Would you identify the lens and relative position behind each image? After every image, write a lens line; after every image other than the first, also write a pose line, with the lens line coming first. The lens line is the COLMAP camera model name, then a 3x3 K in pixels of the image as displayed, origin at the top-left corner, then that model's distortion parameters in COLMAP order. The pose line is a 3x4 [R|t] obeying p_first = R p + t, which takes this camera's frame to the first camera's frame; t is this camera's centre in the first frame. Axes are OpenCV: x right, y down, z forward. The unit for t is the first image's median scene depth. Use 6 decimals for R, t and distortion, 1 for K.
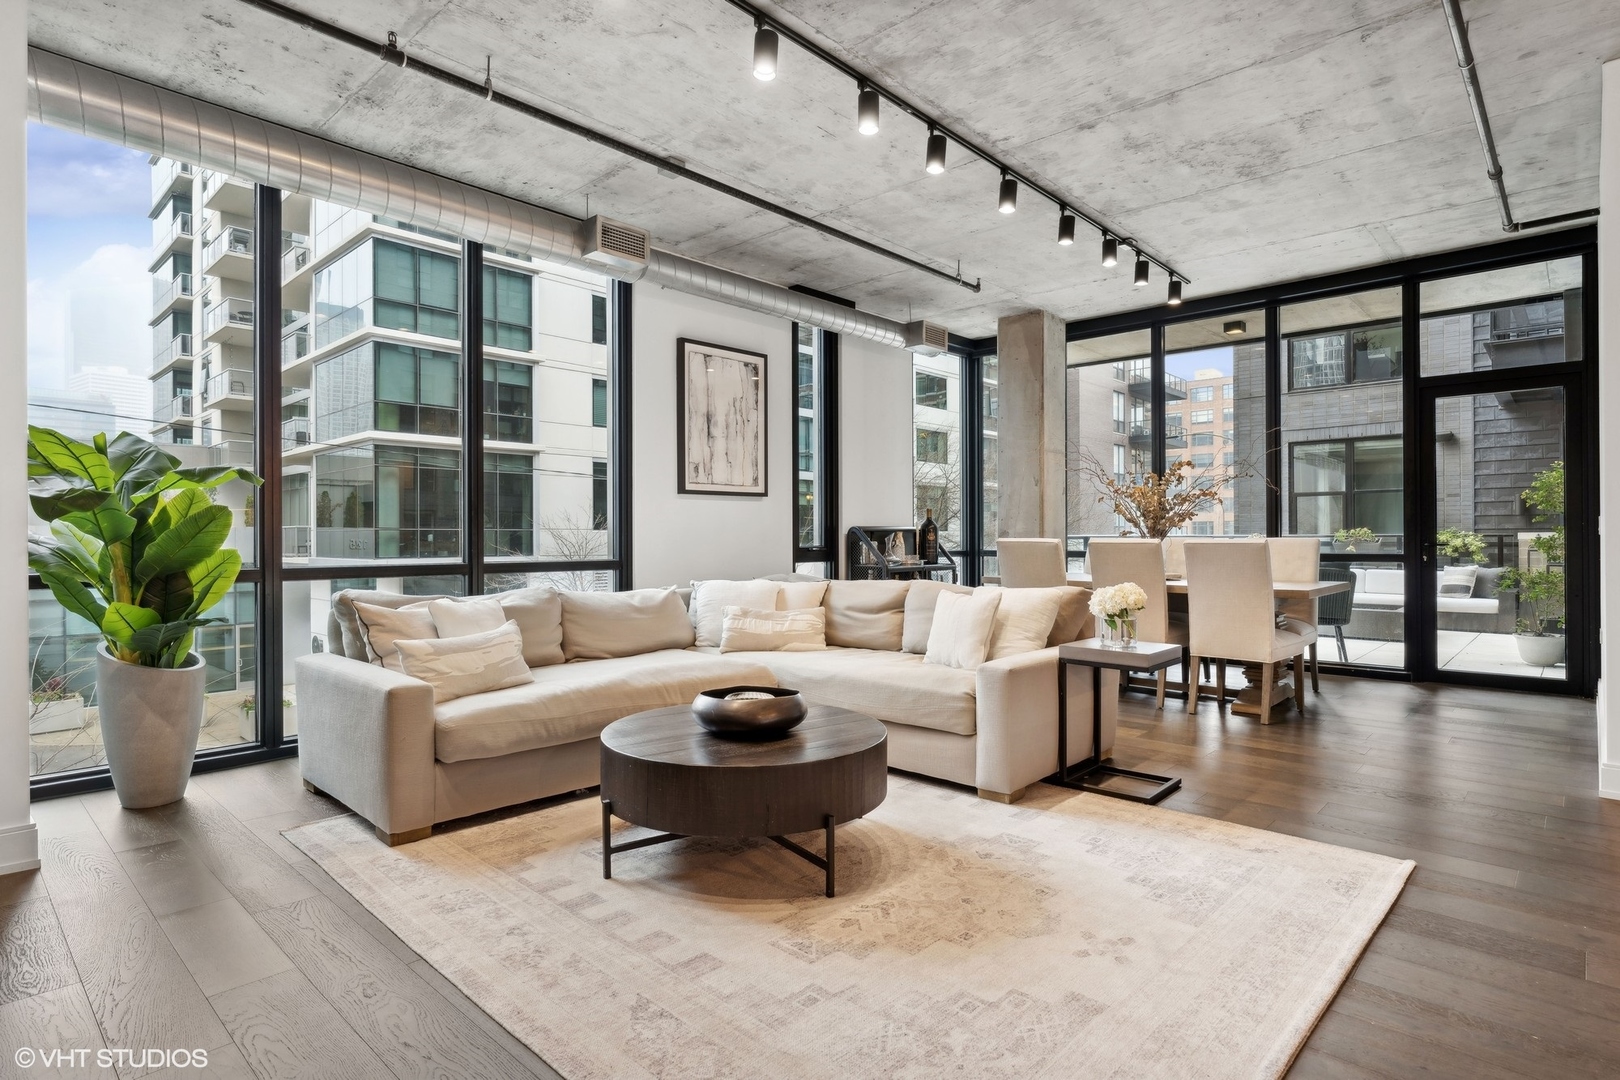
lens RADIAL K [[841.7, 0, 801.7], [0, 841.7, 538.1], [0, 0, 1]] dist [-0.008938, 0.000891]
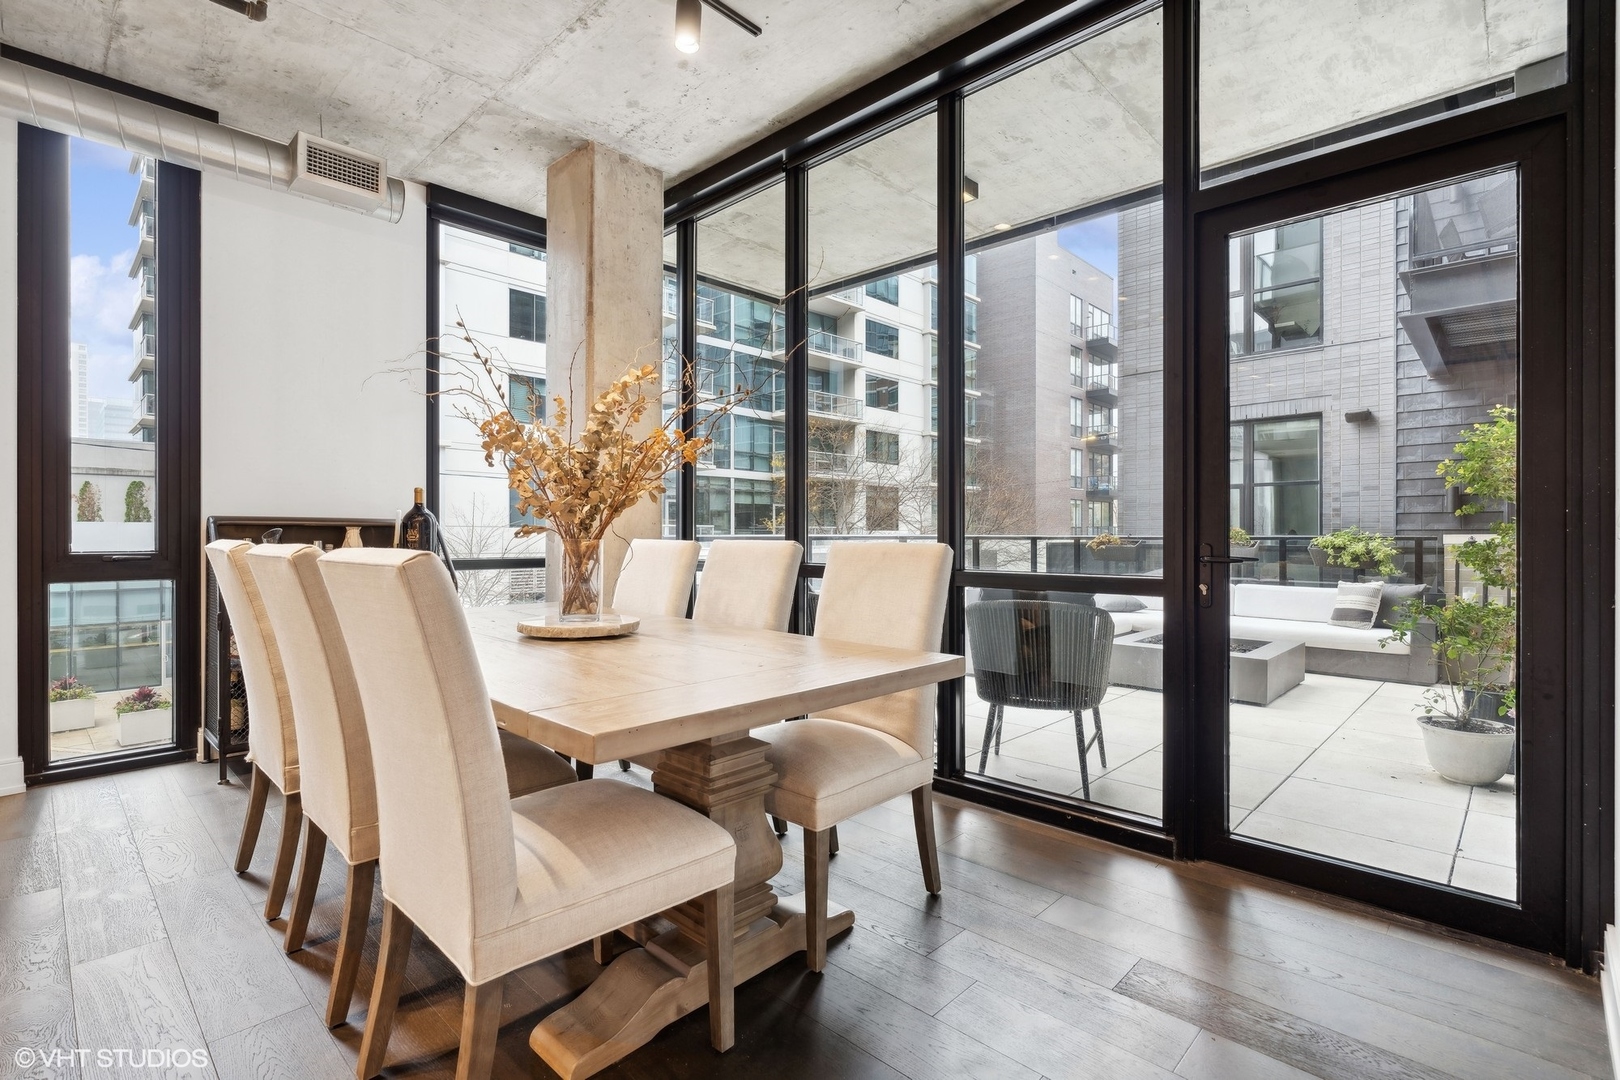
lens RADIAL K [[752.4, 0, 811.4], [0, 752.4, 538.6], [0, 0, 1]] dist [-0.002287, -0.000133]
pose [[0.999954, 0.005157, -0.008075, 0.536389], [-0.005137, 0.999984, 0.002524, -0.002887], [0.008088, -0.002482, 0.999964, 0.592470]]
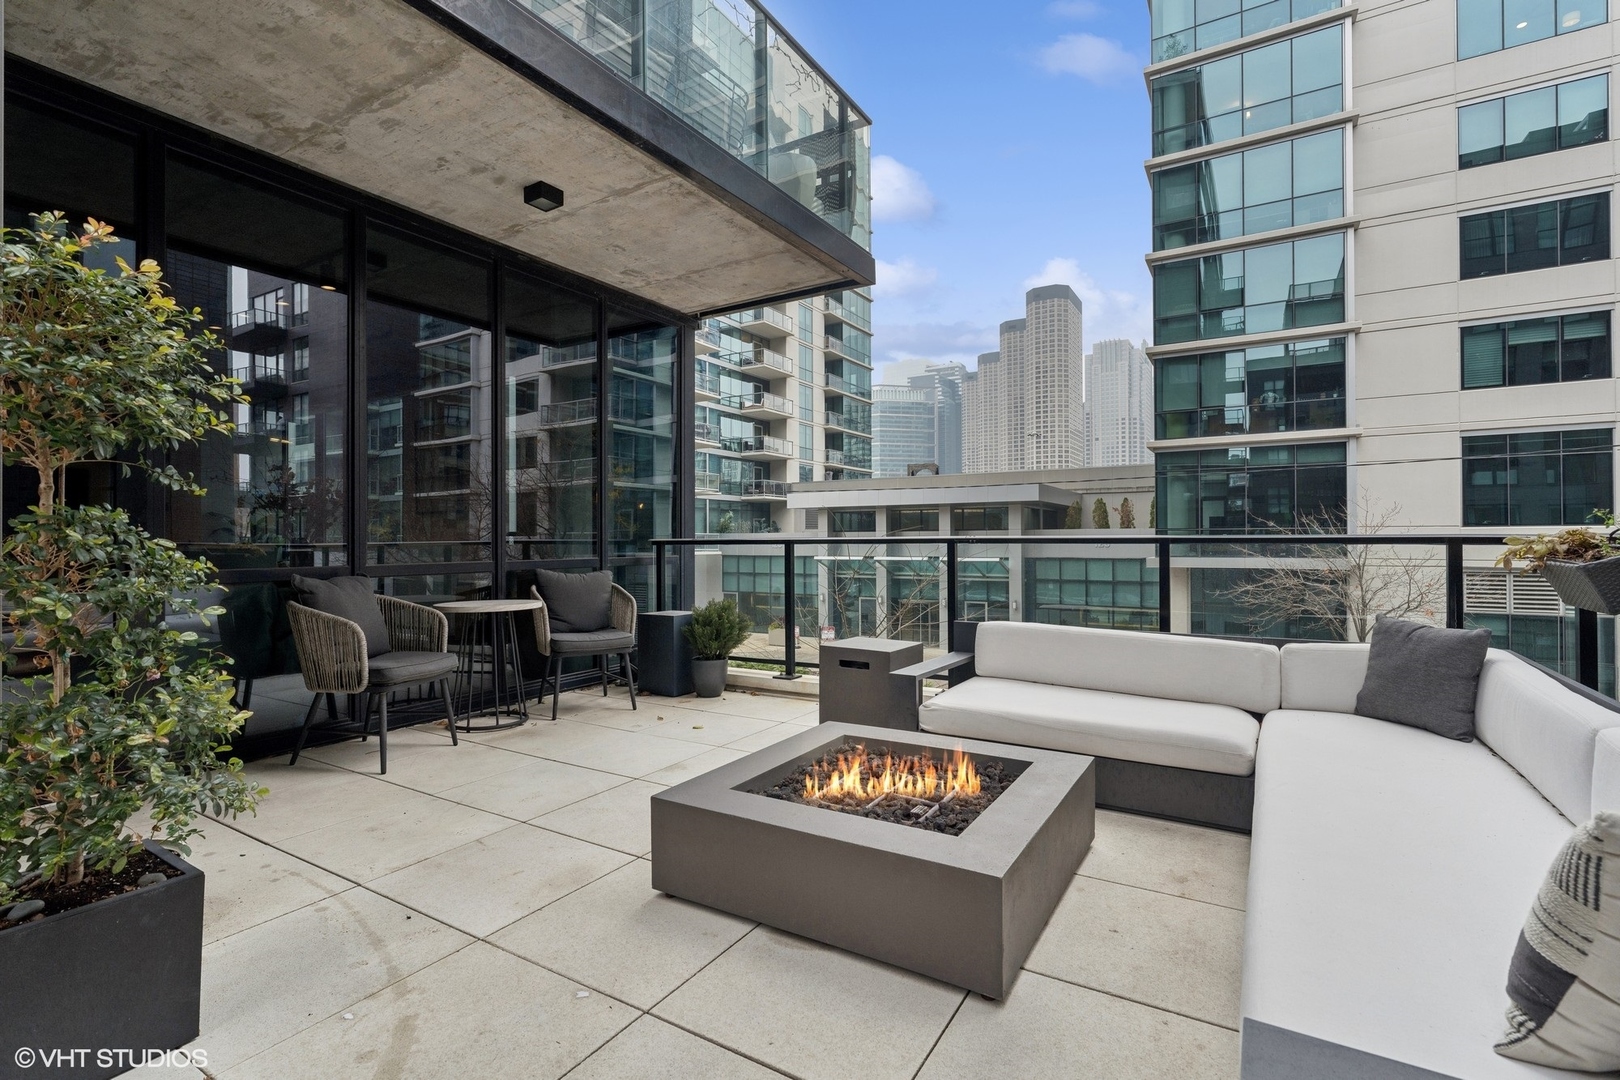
lens RADIAL K [[752.4, 0, 808.9], [0, 752.4, 535.3], [0, 0, 1]] dist [-0.002287, -0.000133]
pose [[0.200221, -0.003509, -0.979745, 1.459716], [0.001672, 0.999993, -0.003240, -0.004934], [0.979749, -0.000990, 0.200225, 1.430727]]
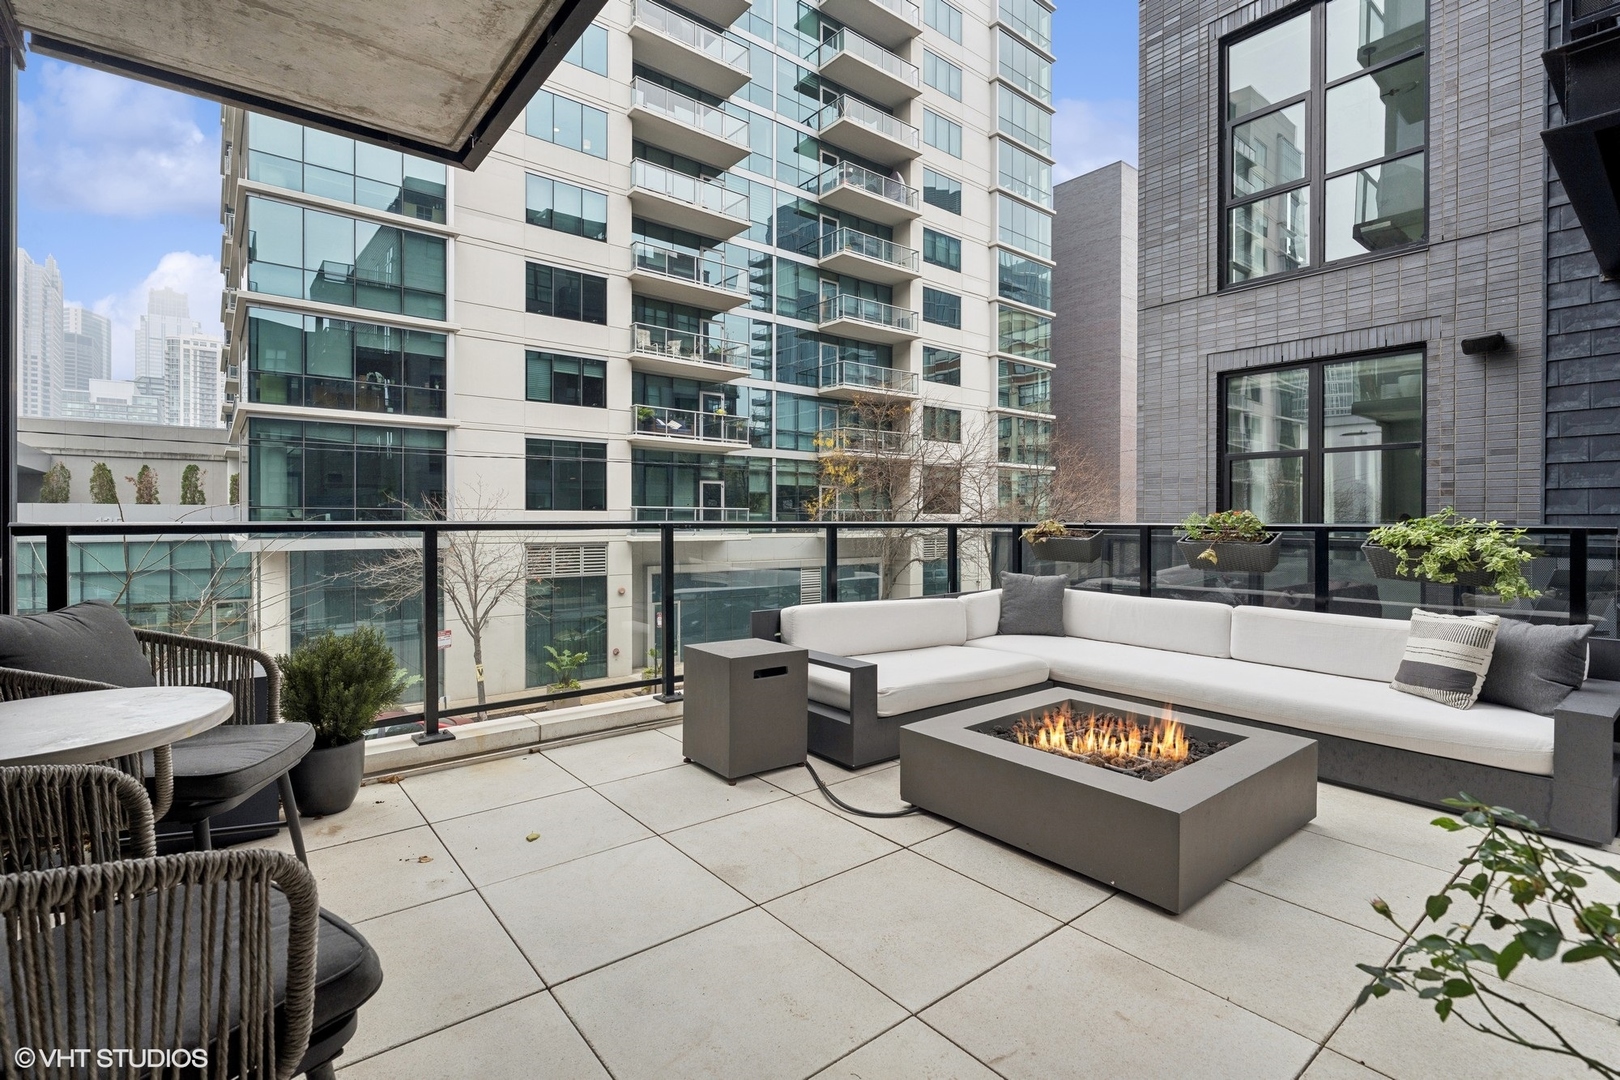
lens RADIAL K [[752.4, 0, 808.2], [0, 752.4, 525.5], [0, 0, 1]] dist [-0.002287, -0.000133]
pose [[0.991084, 0.008623, -0.132959, 0.881268], [-0.007651, 0.999940, 0.007821, -0.009062], [0.133018, -0.006734, 0.991091, 1.017029]]
